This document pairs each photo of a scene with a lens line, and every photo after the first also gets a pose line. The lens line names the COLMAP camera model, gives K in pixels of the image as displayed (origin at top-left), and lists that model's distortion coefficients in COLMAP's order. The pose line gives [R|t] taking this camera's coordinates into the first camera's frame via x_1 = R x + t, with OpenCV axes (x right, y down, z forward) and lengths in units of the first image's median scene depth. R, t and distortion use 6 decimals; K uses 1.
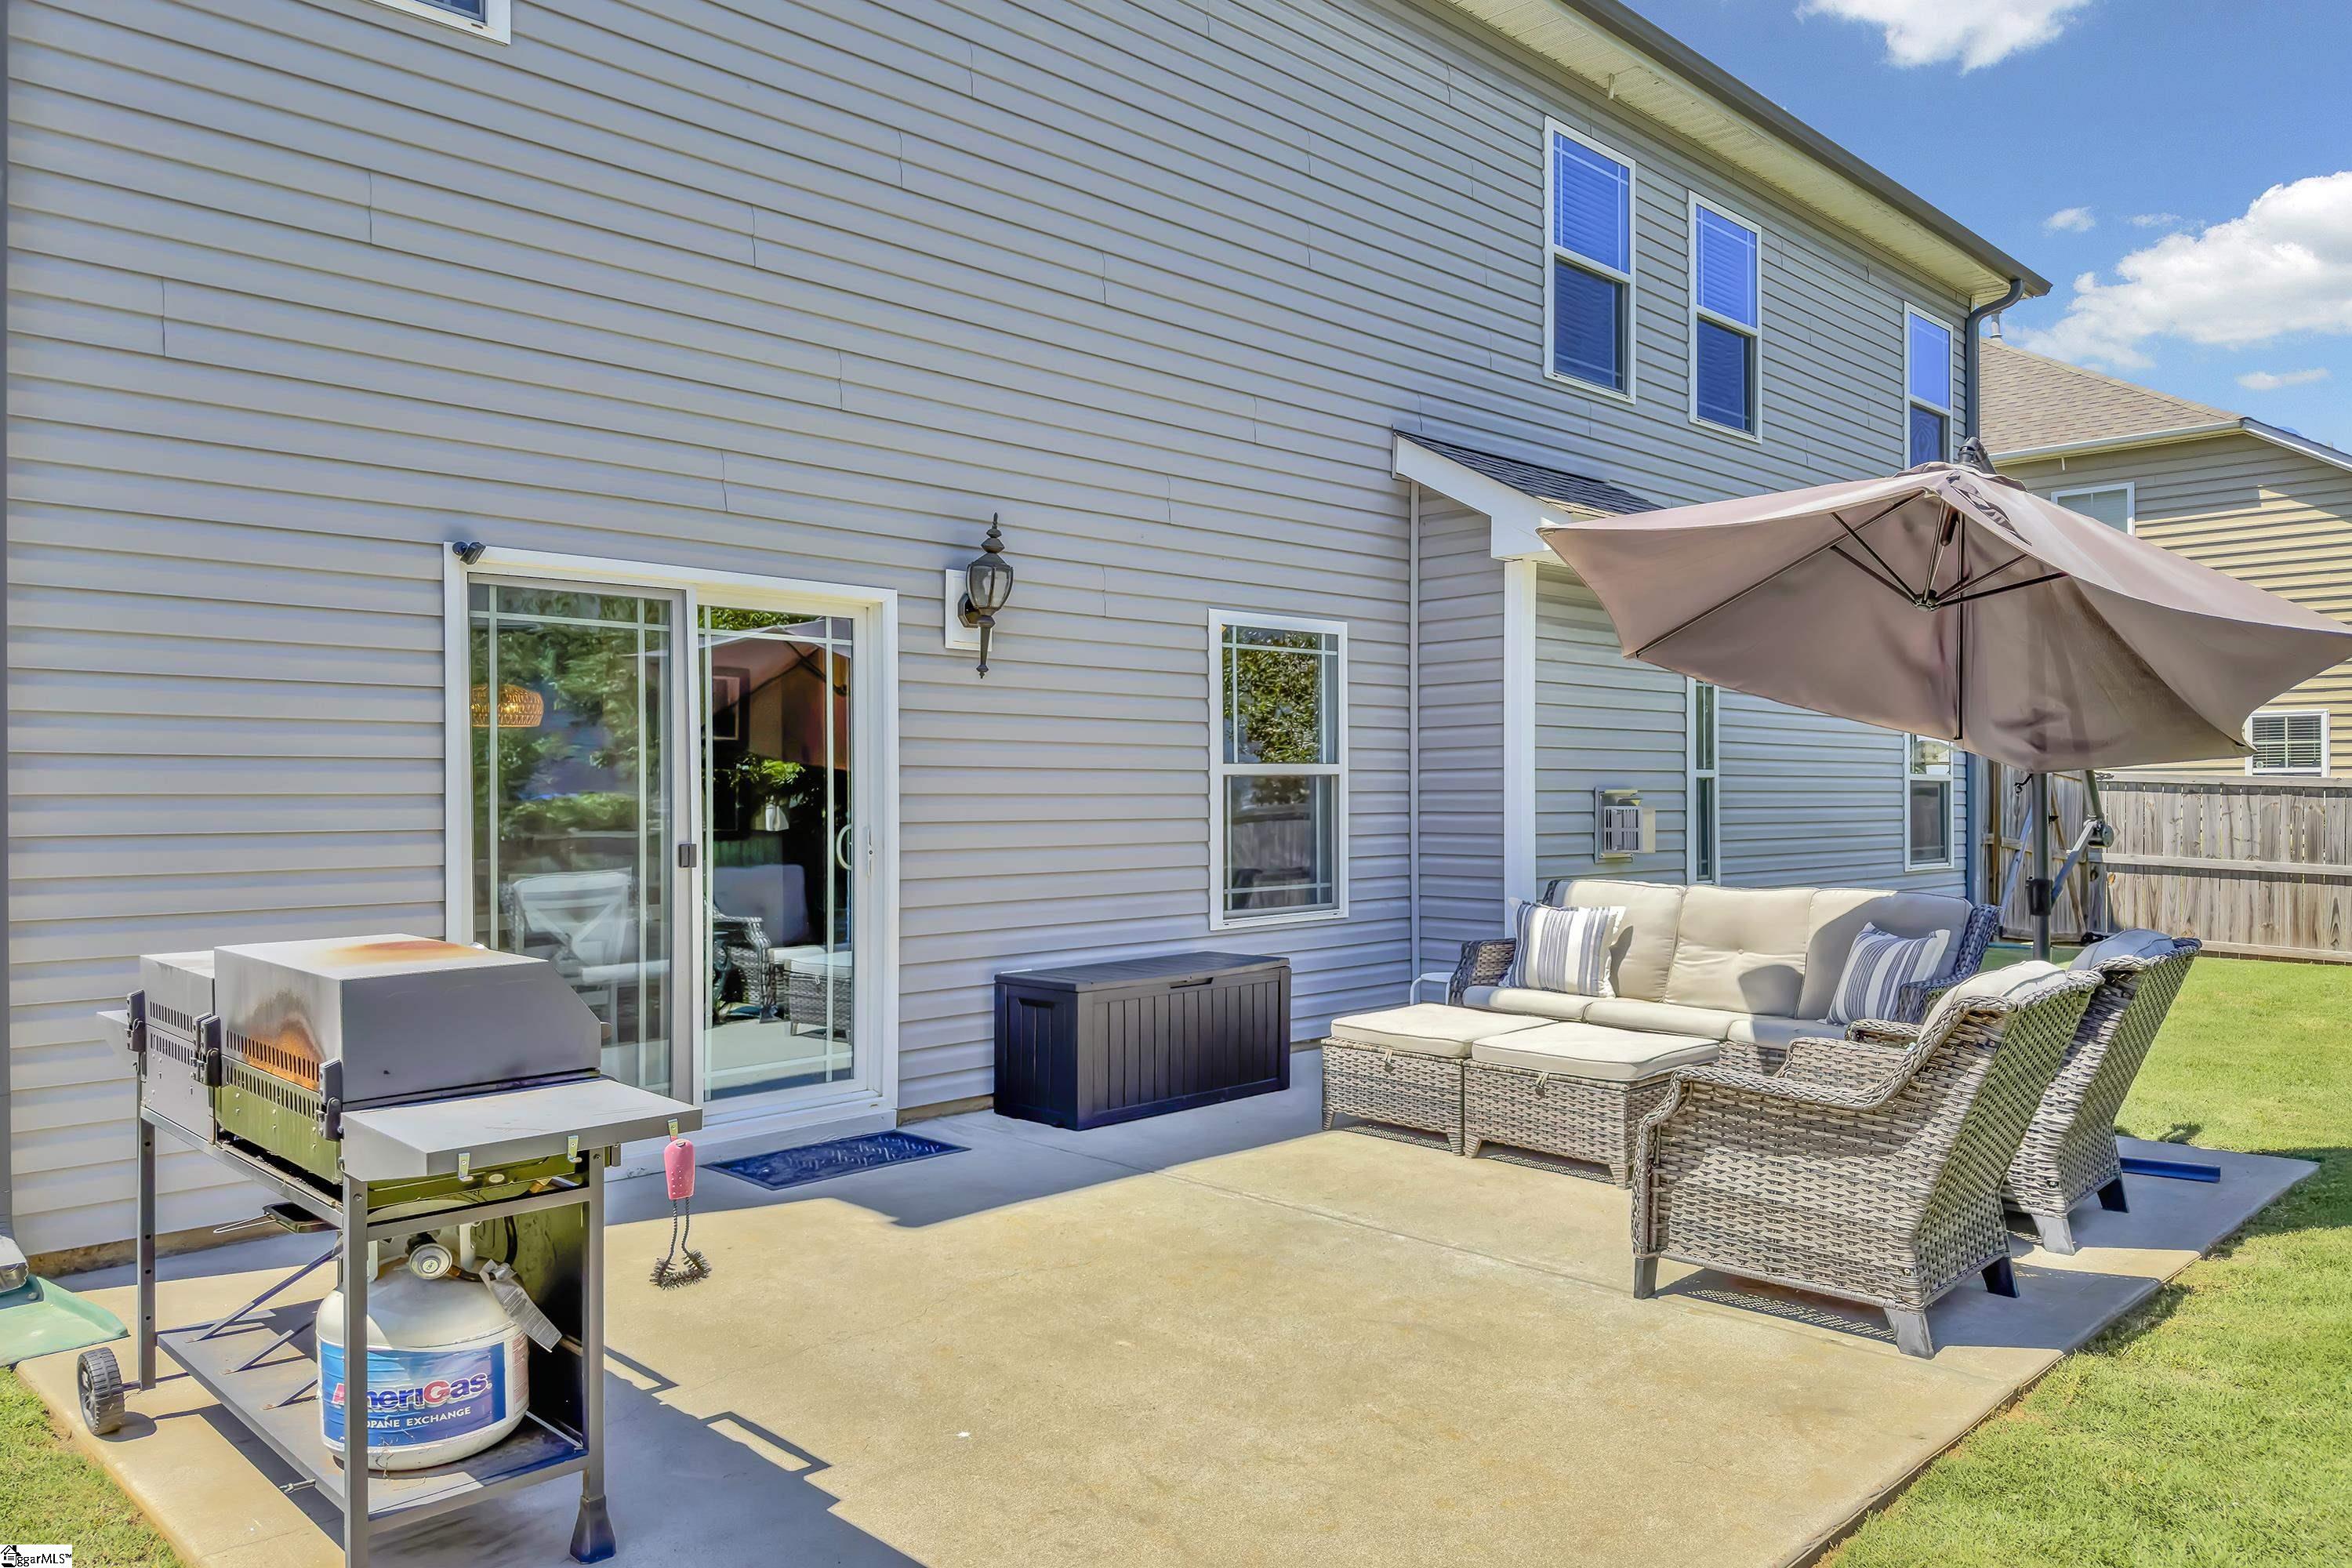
lens RADIAL K [[1645.2, 0, 1176.0], [0, 1645.2, 784.0], [0, 0, 1]] dist [0.000117, -0.000275]
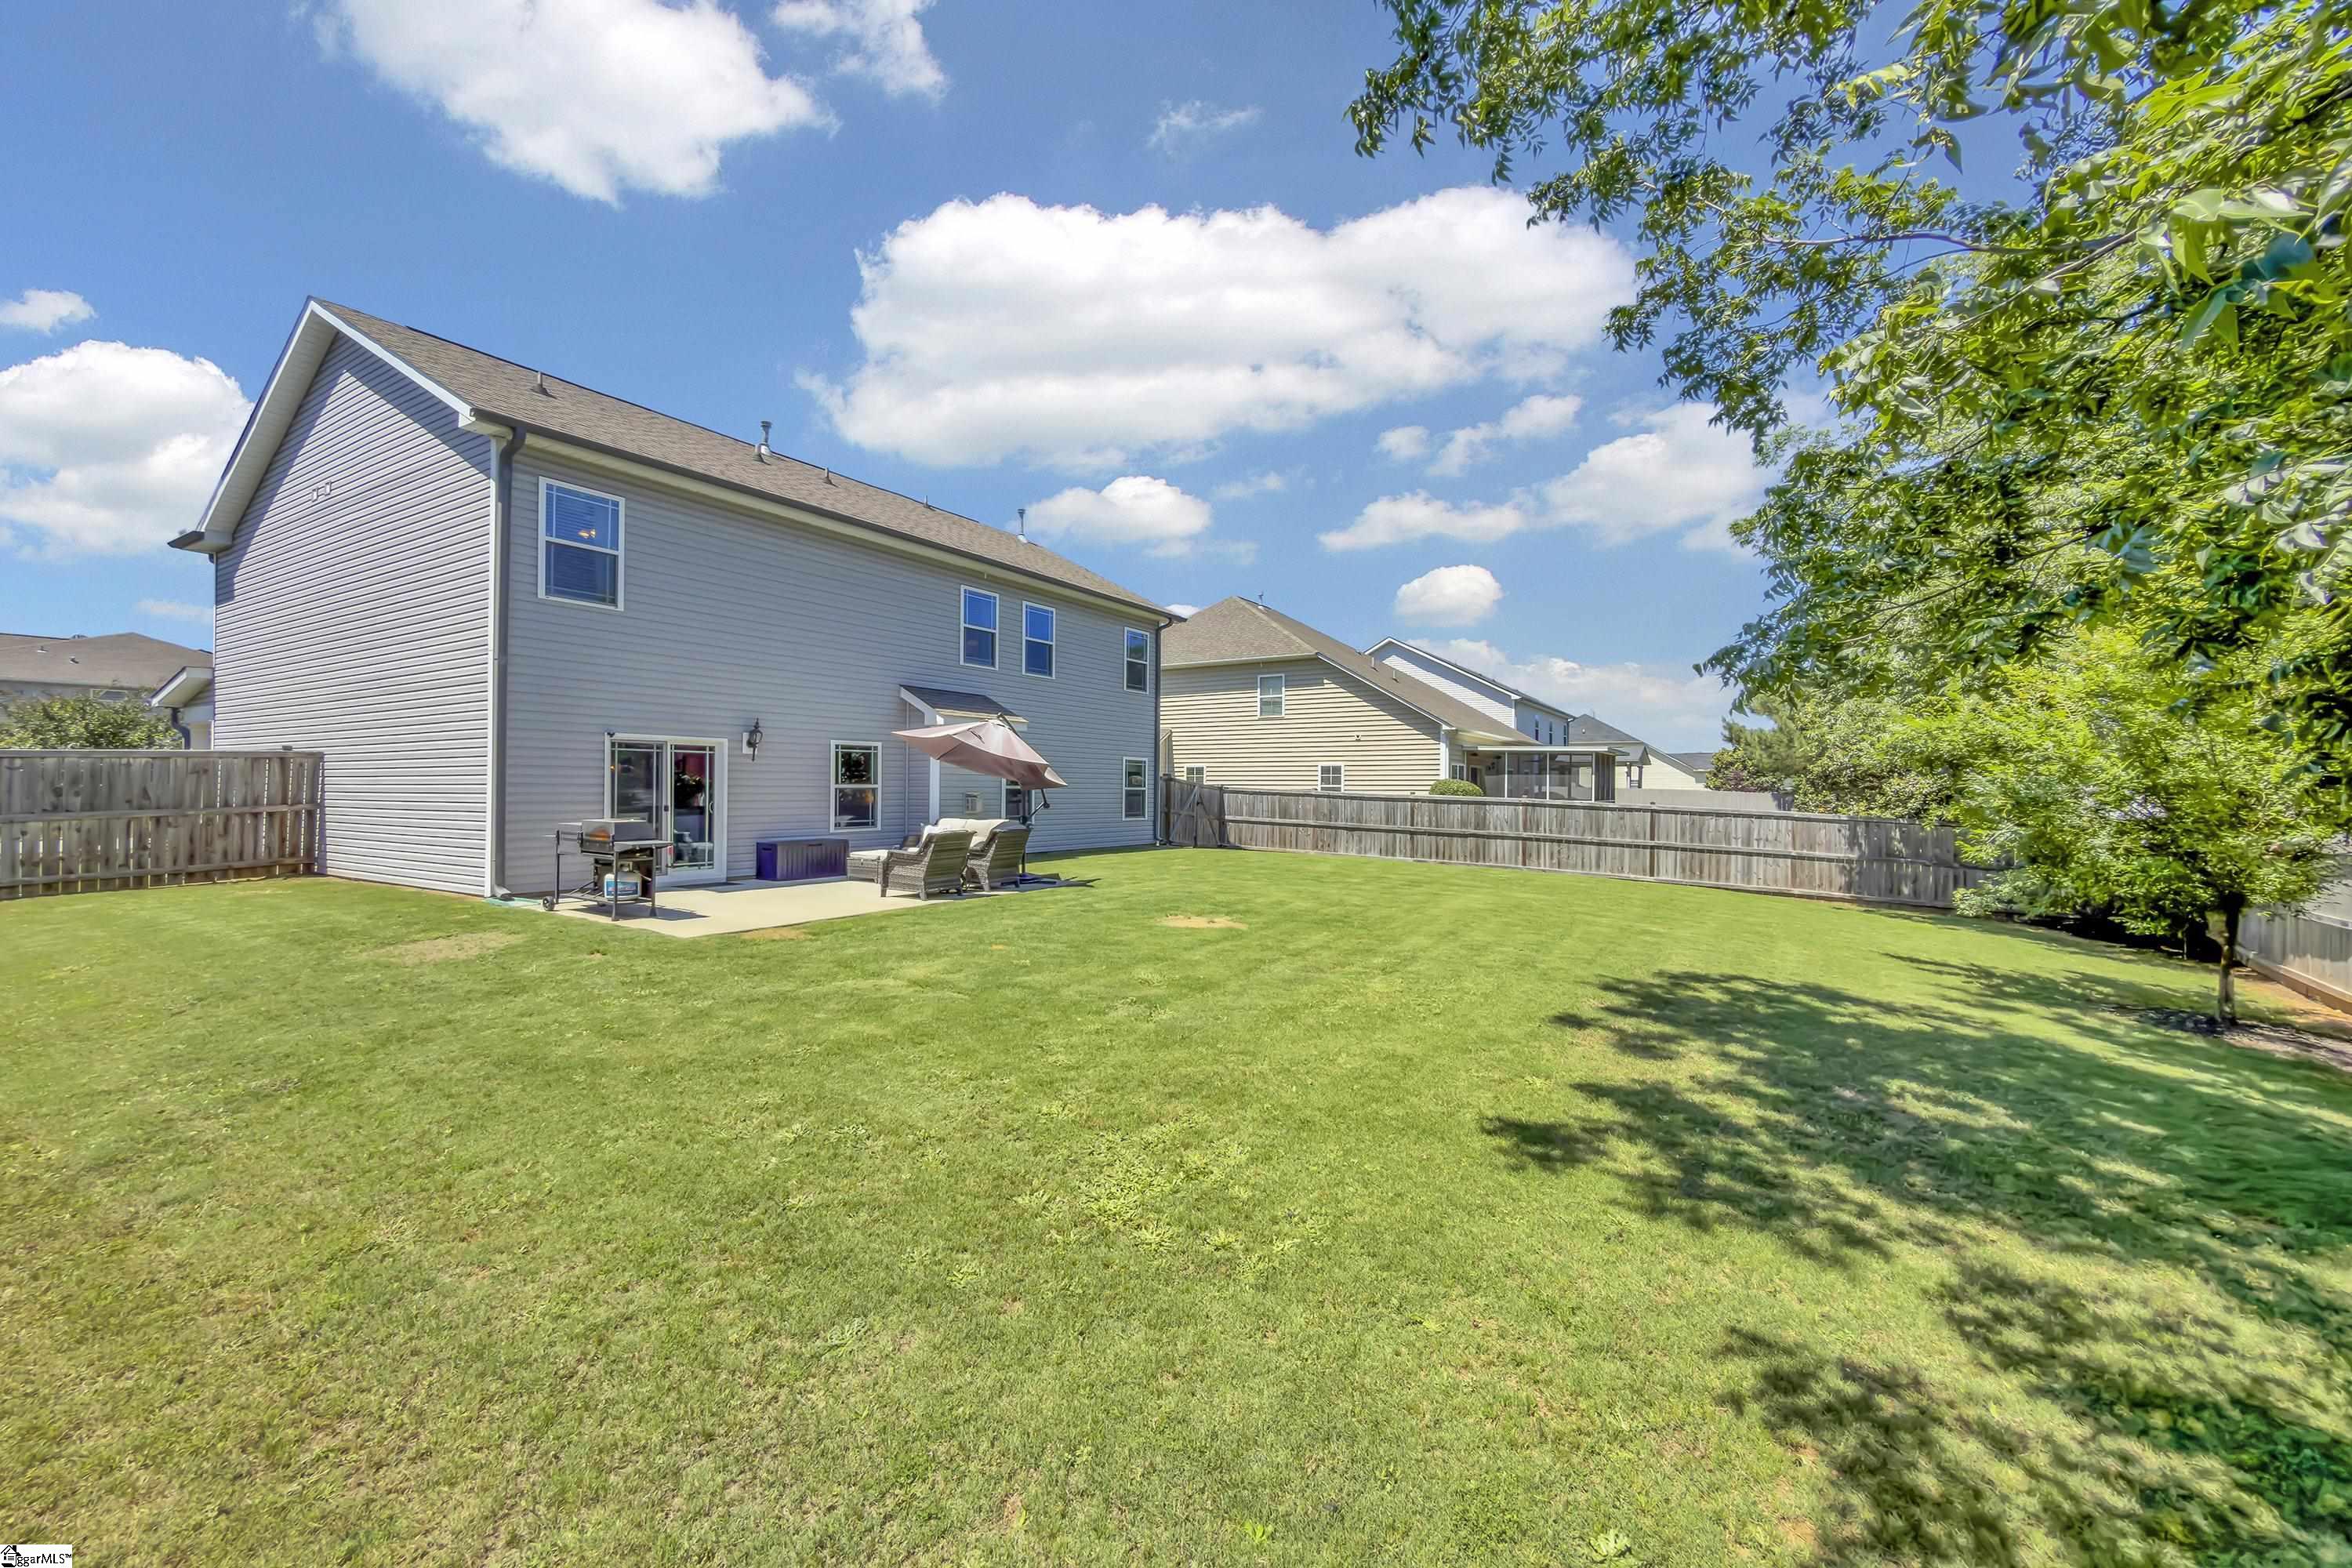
lens RADIAL K [[898.5, 0, 1176.0], [0, 898.5, 784.0], [0, 0, 1]] dist [0.001274, 0.000026]
pose [[0.971272, 0.011898, 0.237676, 0.320440], [-0.011159, 0.999928, -0.004456, -0.014961], [-0.237712, 0.001676, 0.971334, -1.171025]]
